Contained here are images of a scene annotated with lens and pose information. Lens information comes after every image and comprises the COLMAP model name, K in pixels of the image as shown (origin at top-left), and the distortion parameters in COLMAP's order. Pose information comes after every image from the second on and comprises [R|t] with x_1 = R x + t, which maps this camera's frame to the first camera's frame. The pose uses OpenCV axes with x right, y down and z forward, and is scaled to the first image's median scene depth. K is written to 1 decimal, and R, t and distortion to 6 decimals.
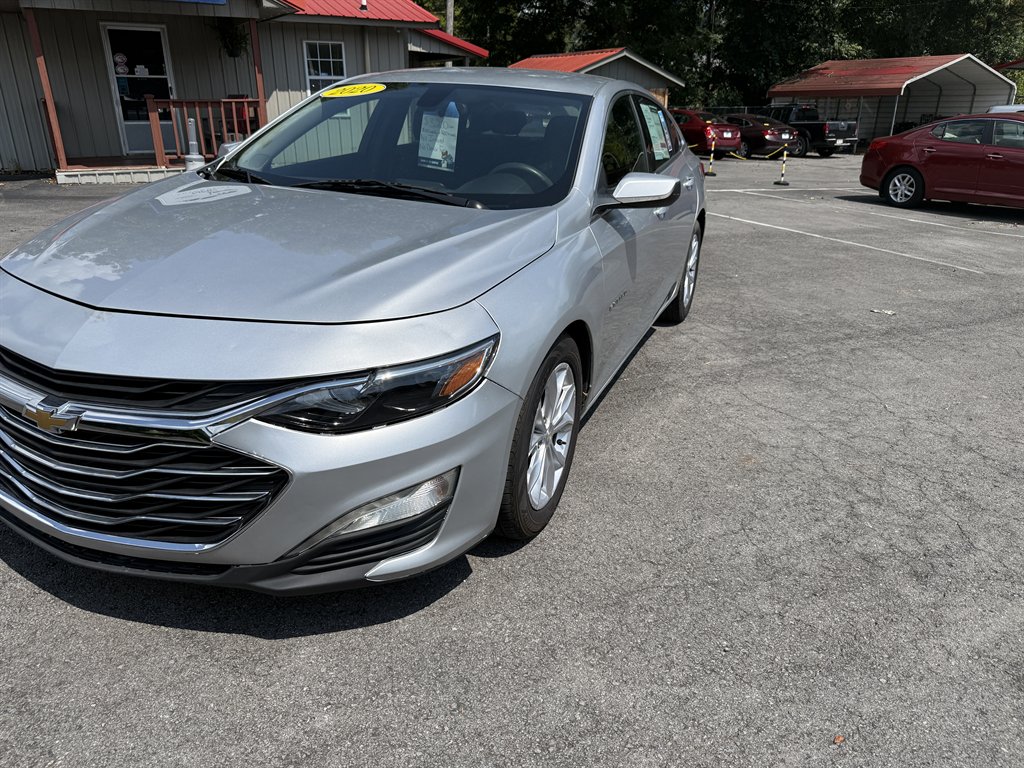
lens RADIAL K [[762.0, 0, 518.0], [0, 762.0, 385.9], [0, 0, 1]] dist [0.037649, -0.047533]
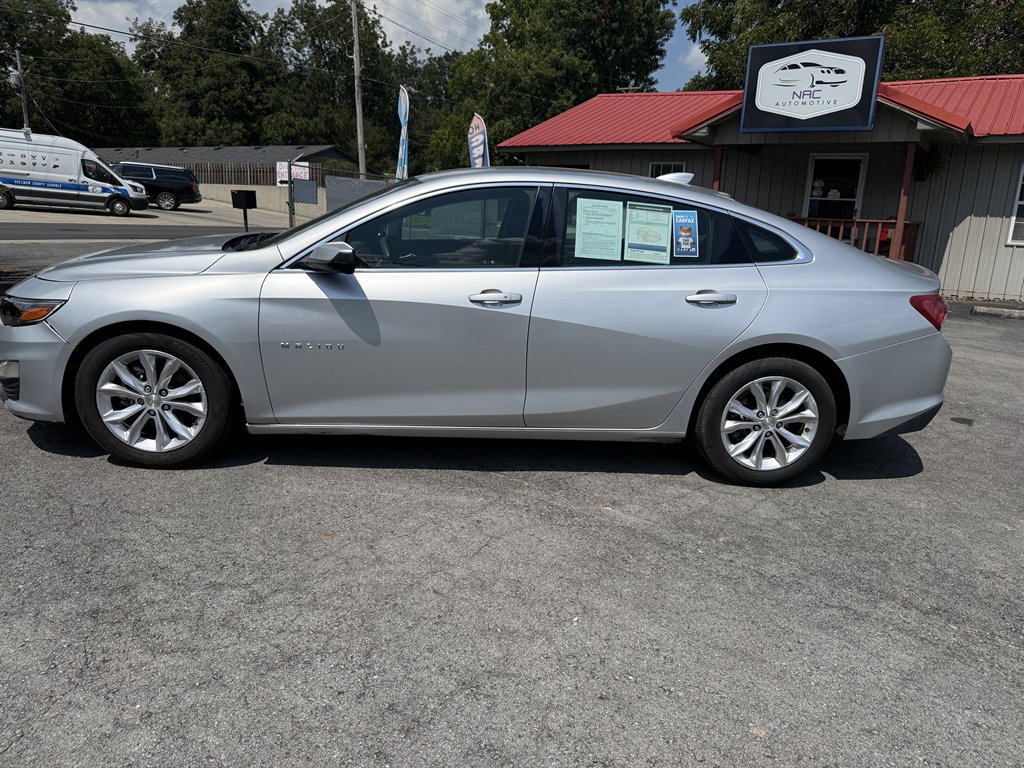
lens RADIAL K [[762.0, 0, 518.0], [0, 762.0, 385.9], [0, 0, 1]] dist [0.037649, -0.047533]
pose [[0.409111, 0.220392, -0.885469, 0.388076], [-0.361484, 0.930145, 0.064496, -0.072759], [0.837829, 0.293697, 0.460201, 0.225307]]
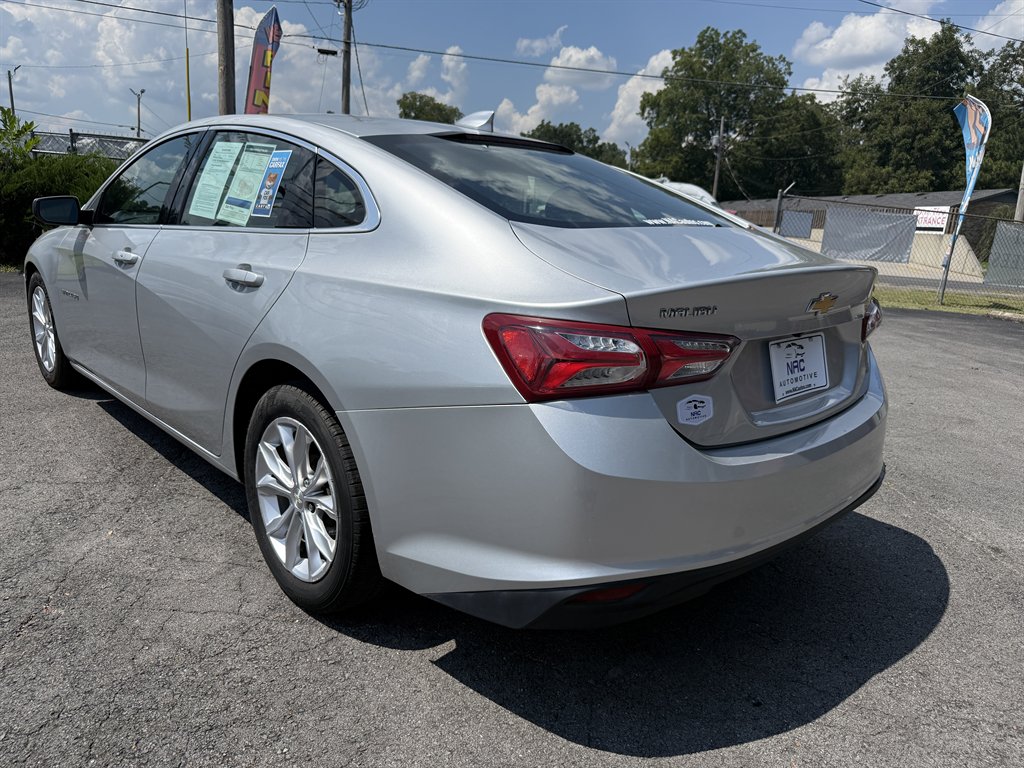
lens RADIAL K [[771.4, 0, 511.9], [0, 771.4, 371.0], [0, 0, 1]] dist [0.000658, -0.000396]
pose [[-0.471535, 0.131371, -0.872007, 0.271116], [-0.380252, 0.861899, 0.335468, -0.205457], [0.795653, 0.489768, -0.356461, 0.616159]]
